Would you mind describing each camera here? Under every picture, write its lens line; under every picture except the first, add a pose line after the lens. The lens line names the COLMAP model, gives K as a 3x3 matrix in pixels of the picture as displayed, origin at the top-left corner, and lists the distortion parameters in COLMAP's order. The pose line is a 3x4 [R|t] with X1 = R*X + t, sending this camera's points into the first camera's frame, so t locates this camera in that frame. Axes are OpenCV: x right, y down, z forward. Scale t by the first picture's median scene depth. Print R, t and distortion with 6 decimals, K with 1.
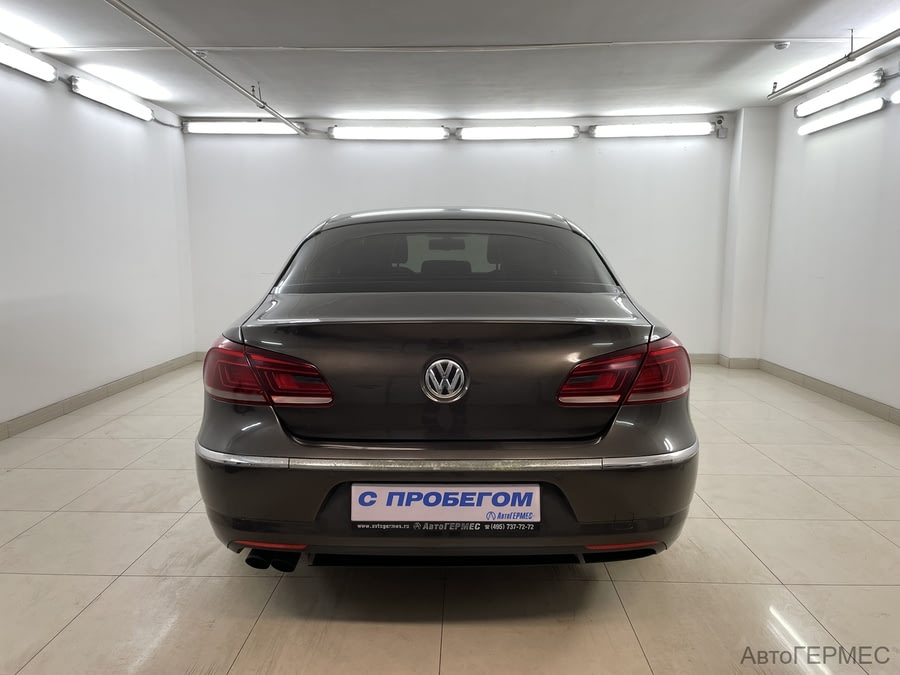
lens RADIAL K [[725.0, 0, 454.8], [0, 725.0, 341.5], [0, 0, 1]] dist [0.062851, -0.114340]
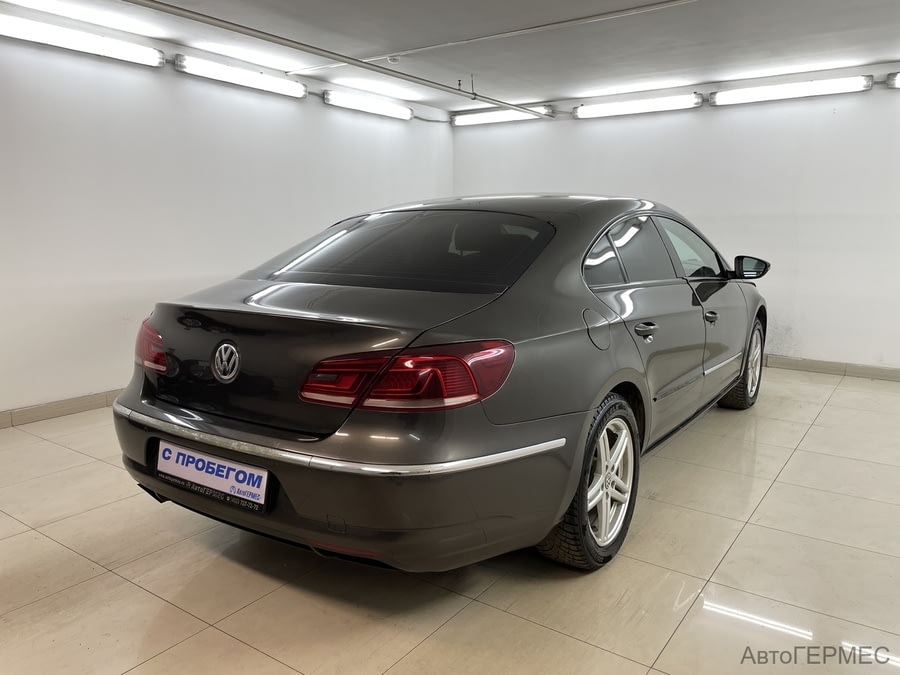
lens RADIAL K [[725.0, 0, 440.7], [0, 725.0, 339.8], [0, 0, 1]] dist [0.062851, -0.114340]
pose [[0.807901, 0.089935, -0.582416, 0.402479], [-0.070764, 0.995941, 0.055630, -0.030396], [0.585055, -0.003729, 0.810985, 0.125531]]
